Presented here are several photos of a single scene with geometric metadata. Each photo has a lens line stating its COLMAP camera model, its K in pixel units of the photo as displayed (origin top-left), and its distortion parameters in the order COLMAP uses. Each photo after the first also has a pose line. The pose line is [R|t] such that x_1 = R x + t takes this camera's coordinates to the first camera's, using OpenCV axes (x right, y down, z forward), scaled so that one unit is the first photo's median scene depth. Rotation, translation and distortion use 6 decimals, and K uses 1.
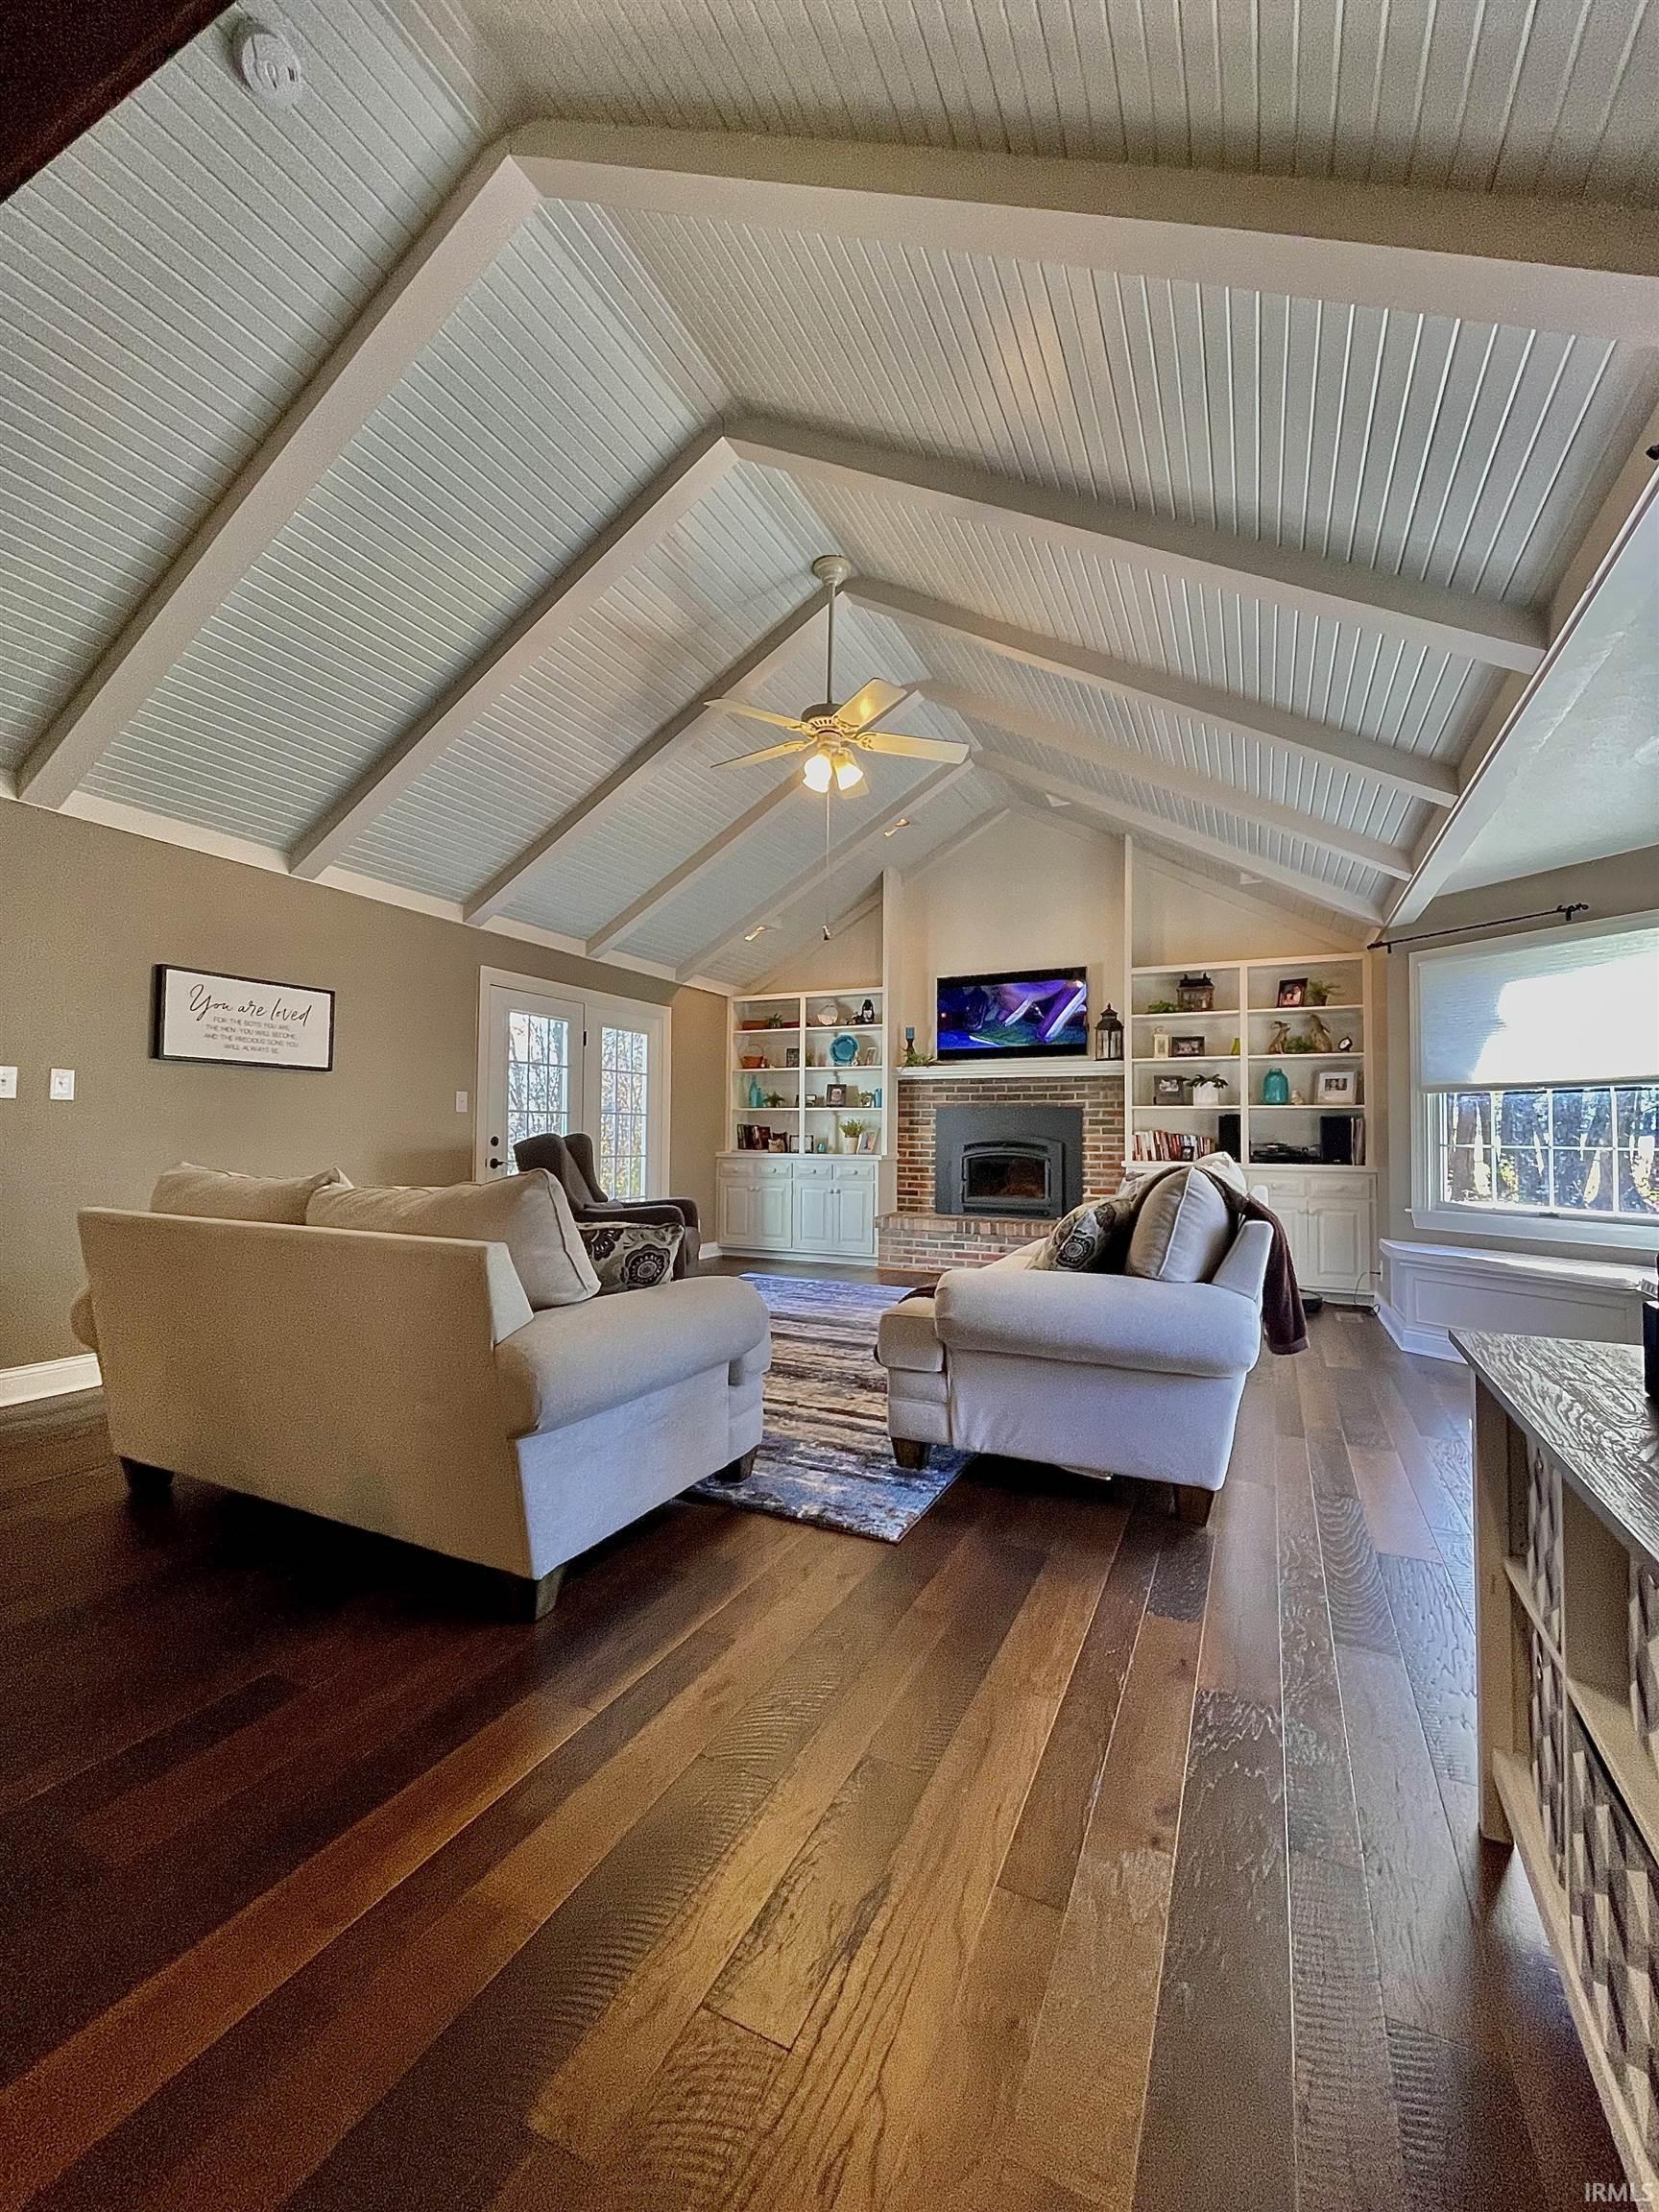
lens RADIAL K [[891.0, 0, 821.5], [0, 891.0, 1102.2], [0, 0, 1]] dist [-0.012953, -0.000021]
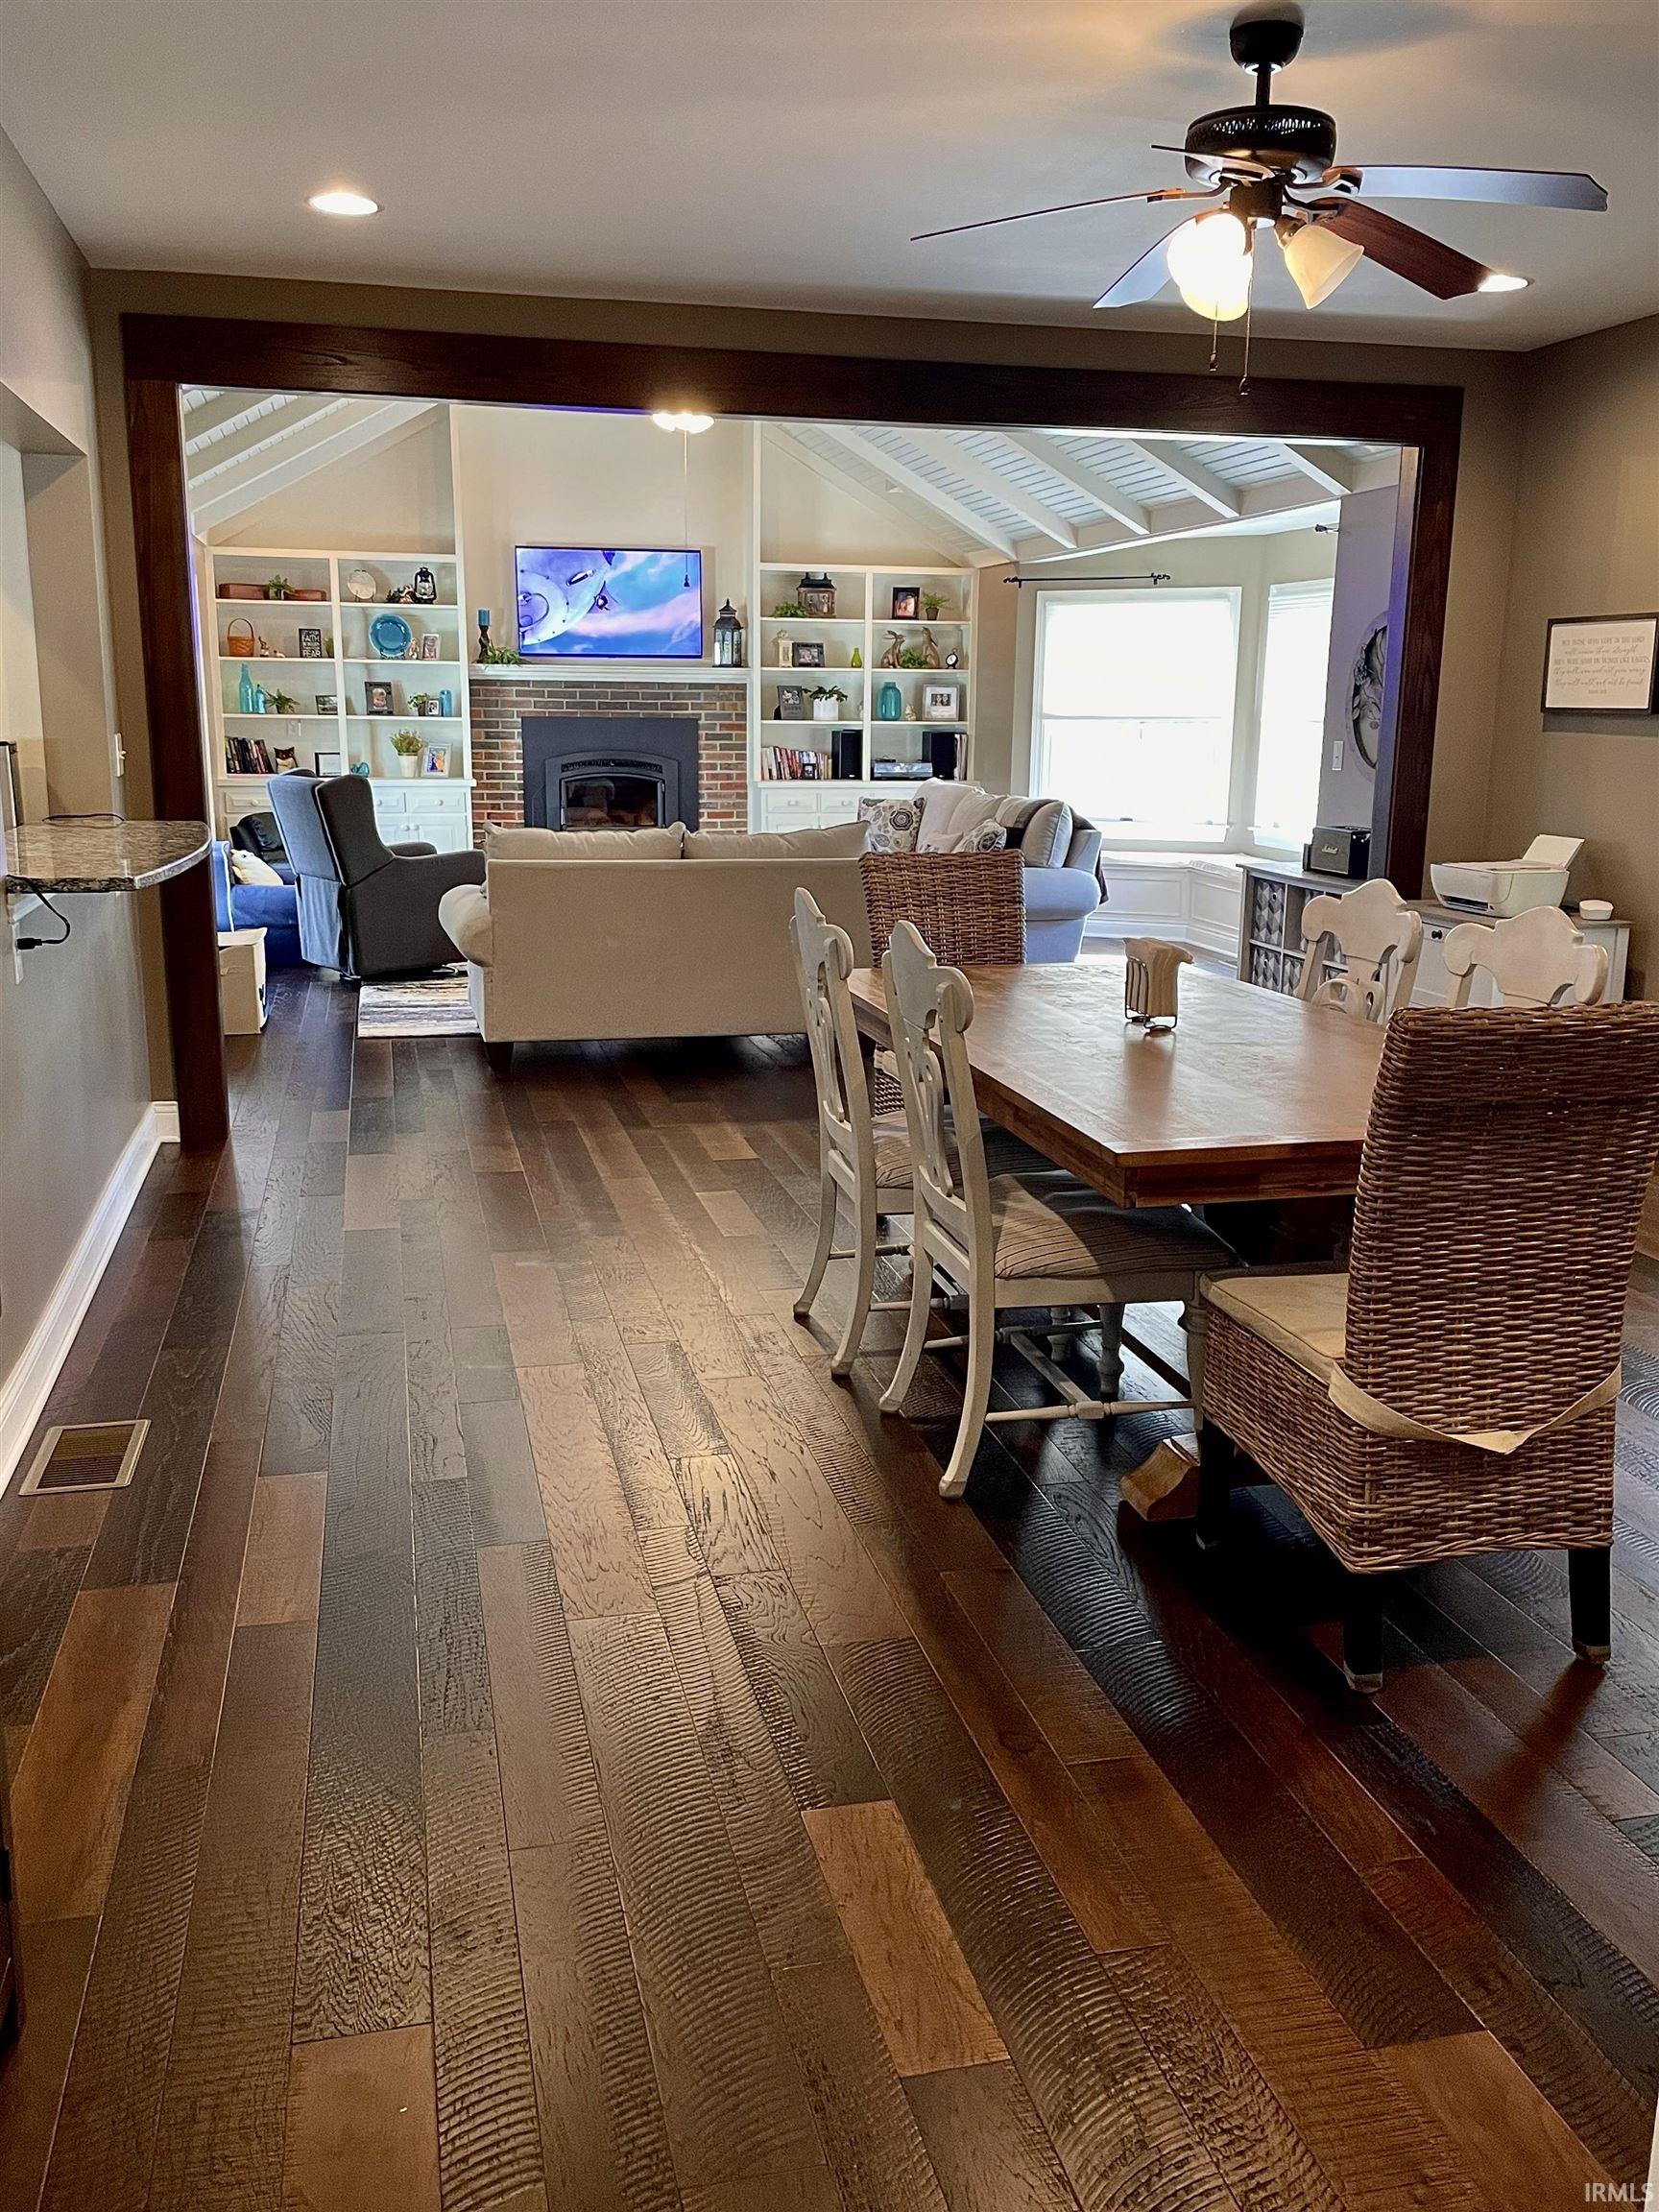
lens RADIAL K [[1880.8, 0, 831.4], [0, 1880.8, 1112.8], [0, 0, 1]] dist [-0.001606, -0.001734]
pose [[0.778419, -0.130697, 0.613989, -0.807183], [-0.027229, 0.970136, 0.241030, -0.069698], [-0.627154, -0.204341, 0.751613, -0.565797]]
